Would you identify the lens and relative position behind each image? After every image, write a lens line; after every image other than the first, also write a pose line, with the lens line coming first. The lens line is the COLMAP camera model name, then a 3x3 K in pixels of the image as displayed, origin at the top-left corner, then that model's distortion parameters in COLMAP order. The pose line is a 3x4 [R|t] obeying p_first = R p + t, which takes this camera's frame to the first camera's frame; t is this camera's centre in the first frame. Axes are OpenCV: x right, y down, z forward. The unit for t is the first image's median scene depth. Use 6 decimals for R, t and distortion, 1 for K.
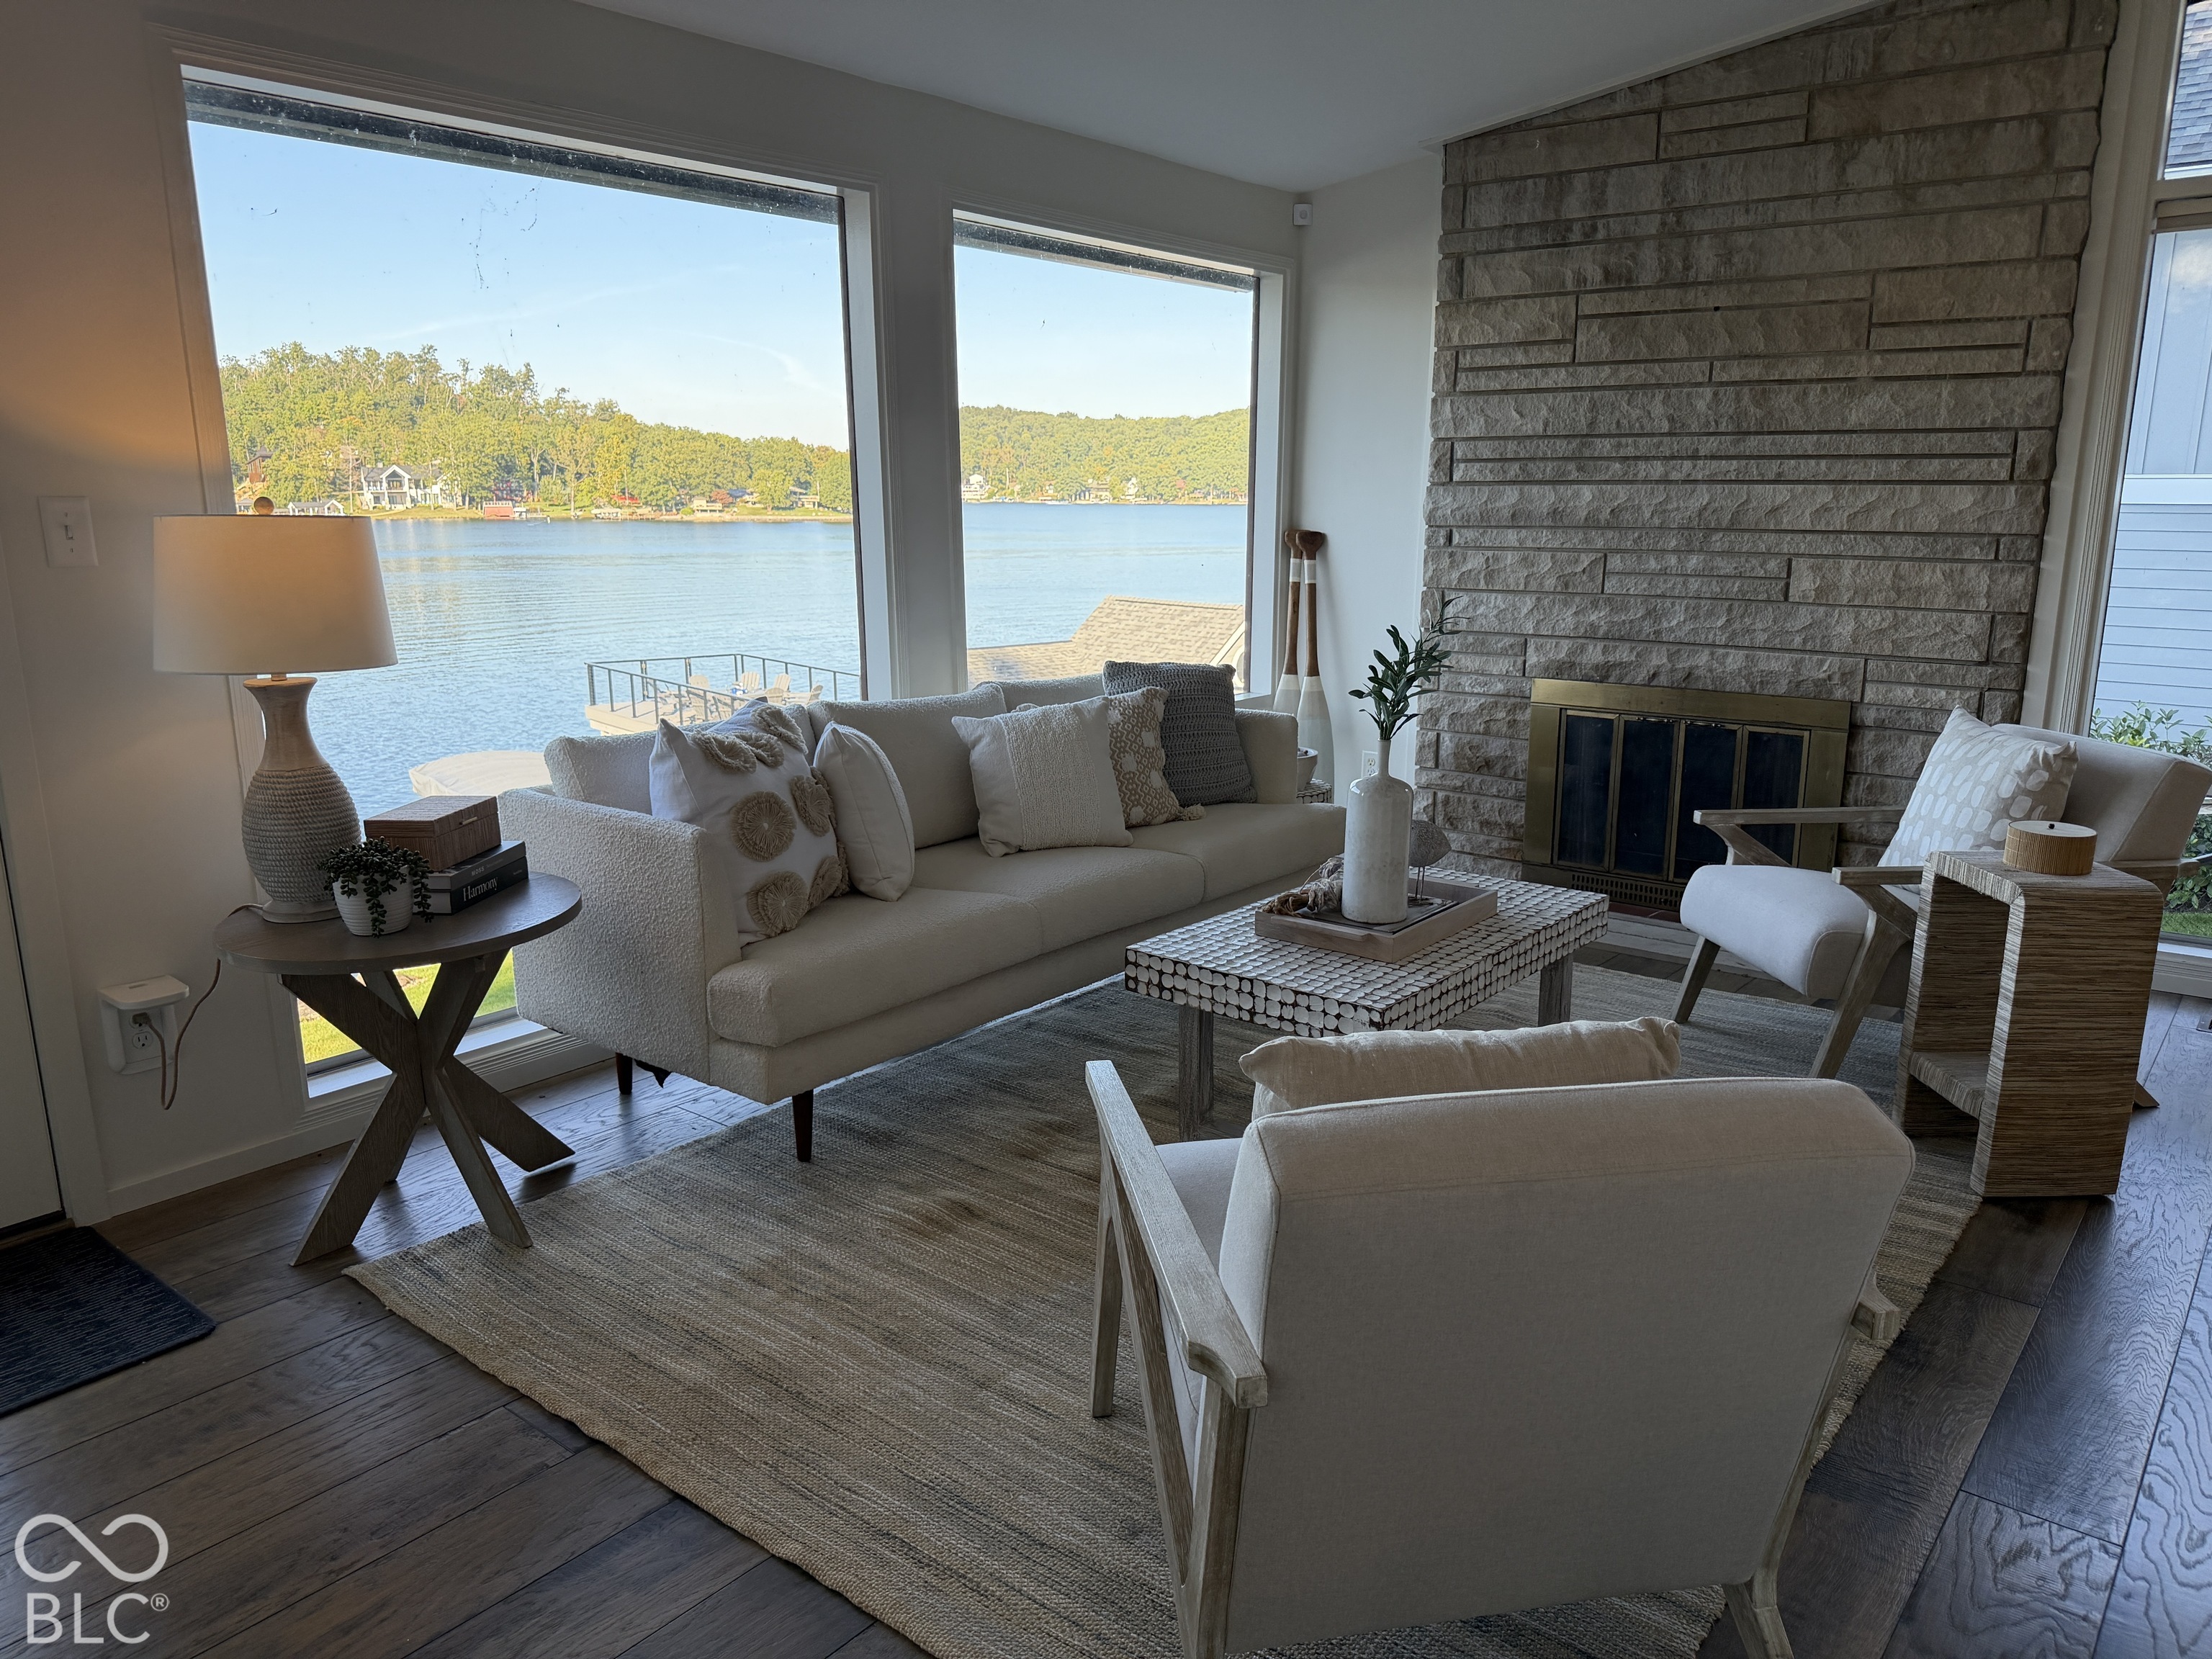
lens RADIAL K [[1581.3, 0, 1142.2], [0, 1581.3, 839.9], [0, 0, 1]] dist [0.009107, -0.011888]
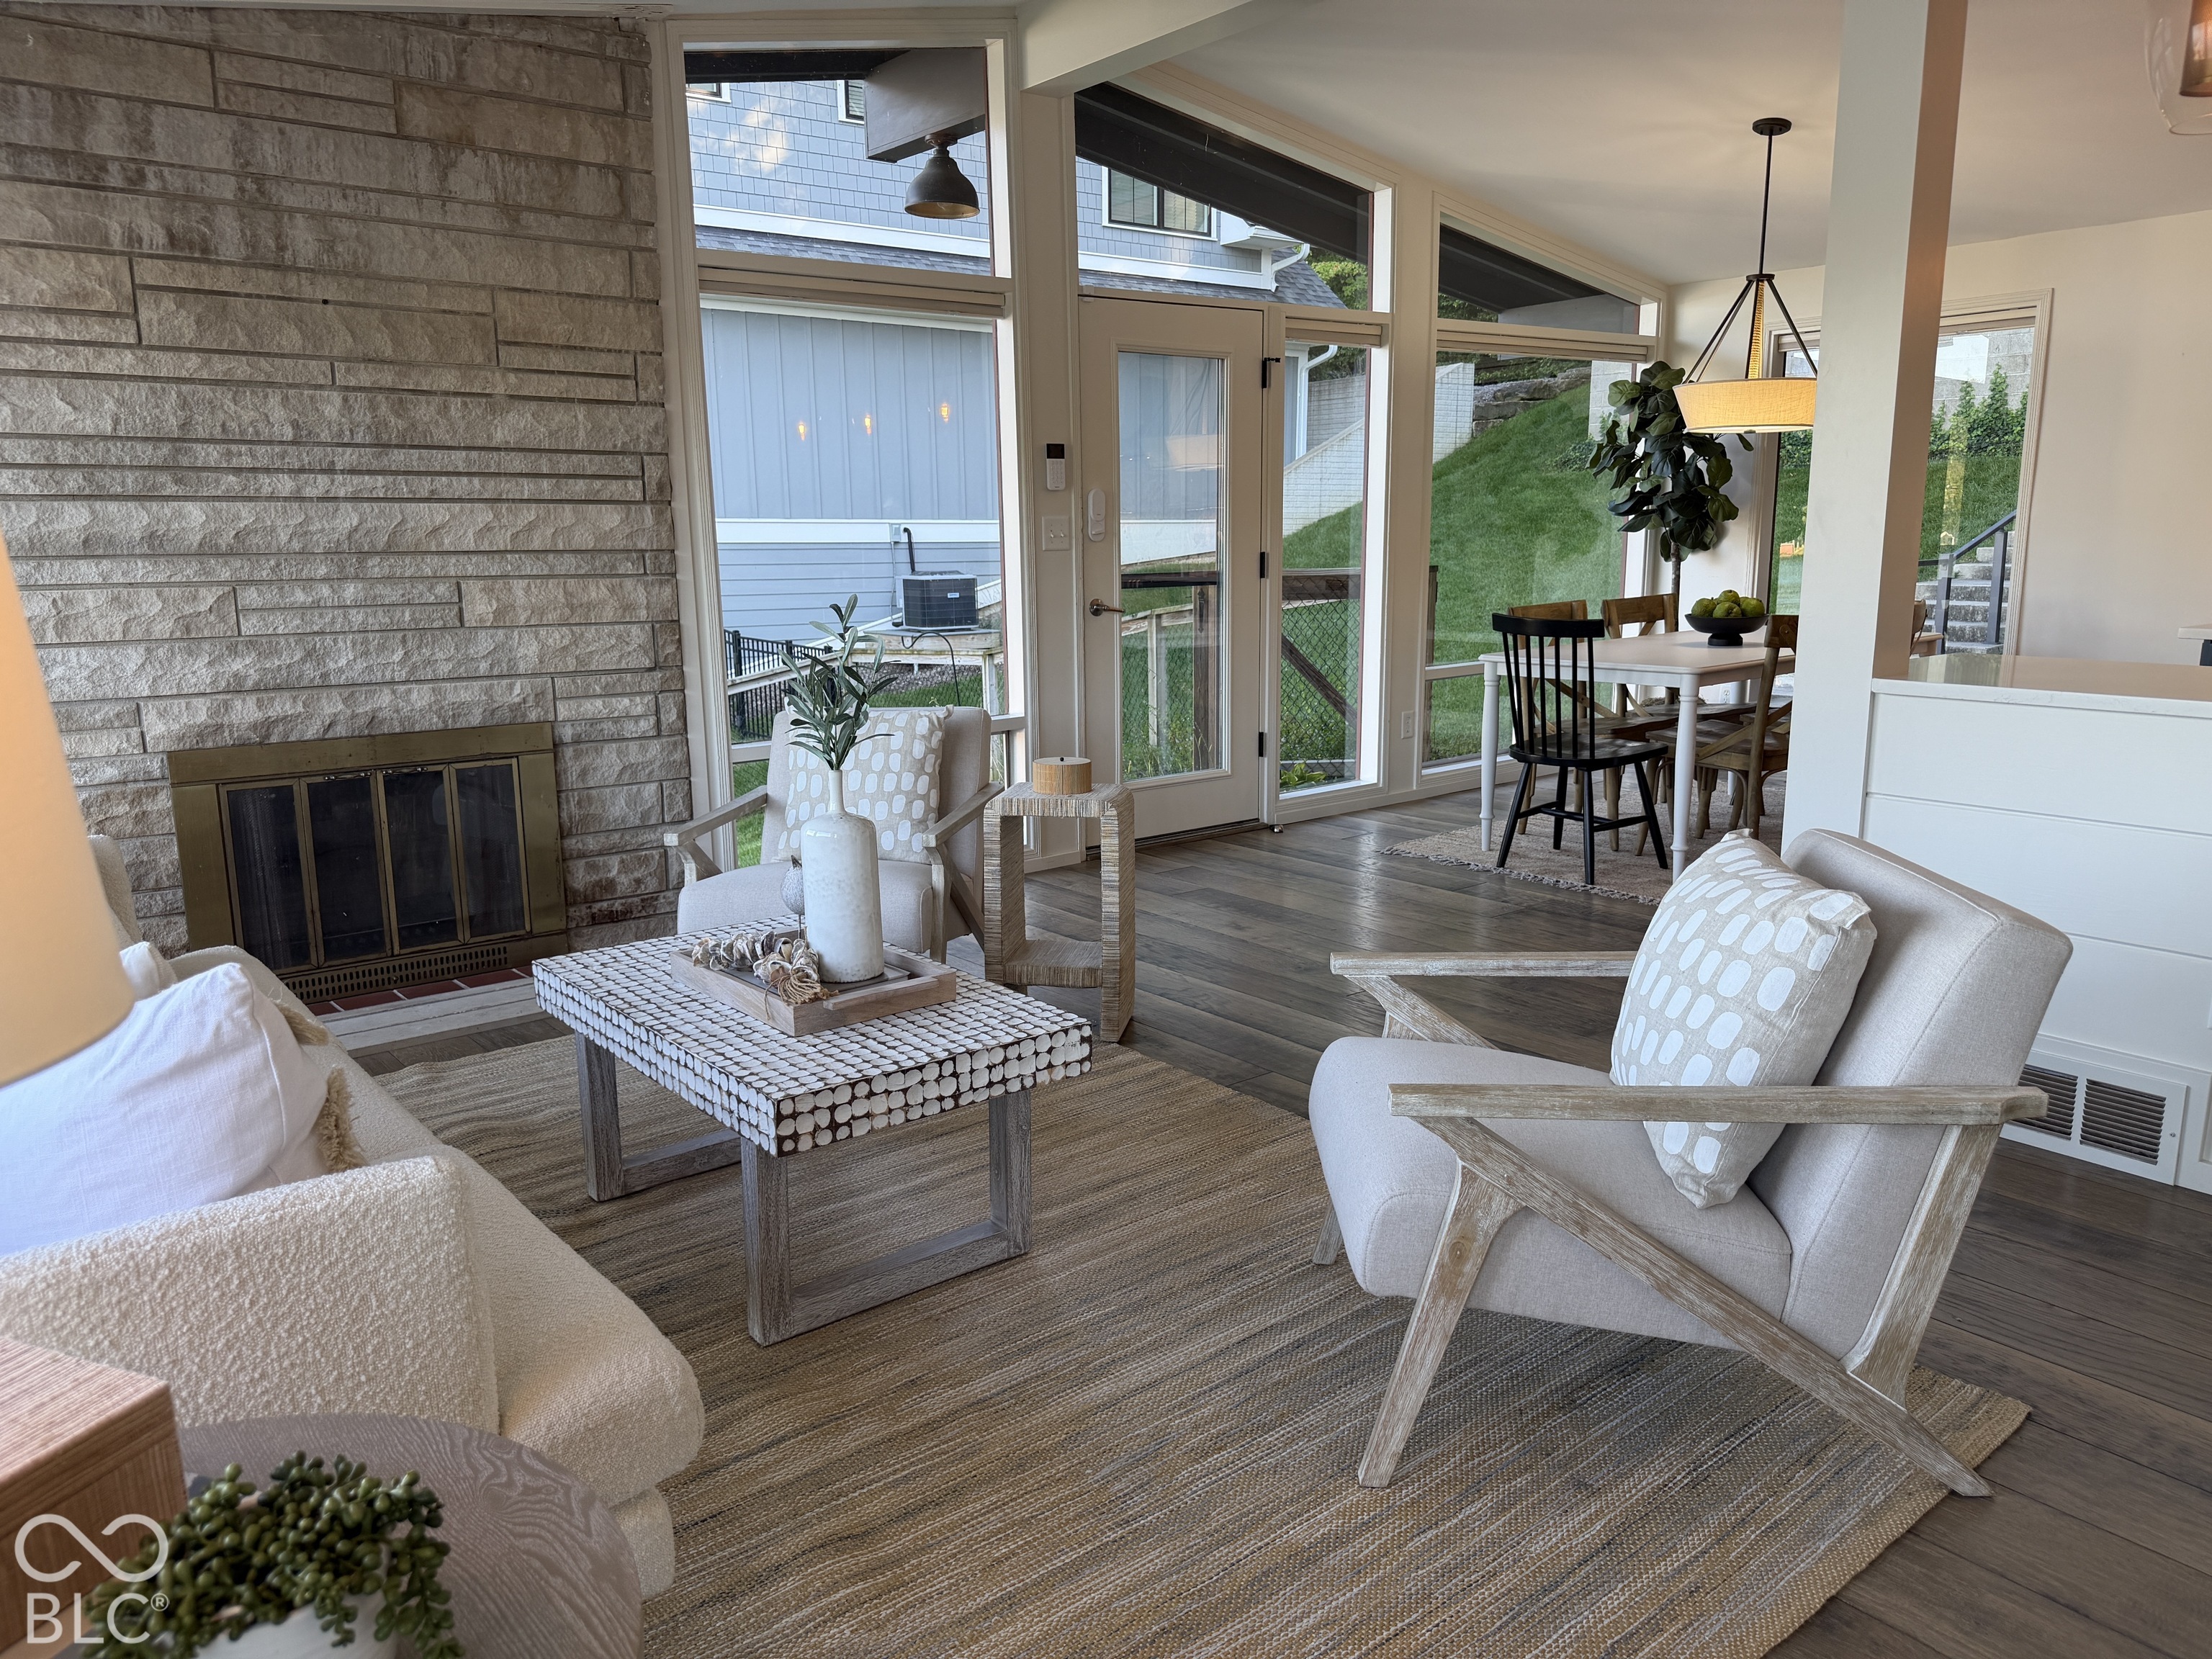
lens RADIAL K [[1581.3, 0, 1095.3], [0, 1581.3, 837.8], [0, 0, 1]] dist [0.009107, -0.011888]
pose [[0.235083, -0.186575, 0.953900, -0.426836], [0.219223, 0.966294, 0.134973, -0.074694], [-0.946930, 0.177387, 0.268061, 0.417050]]
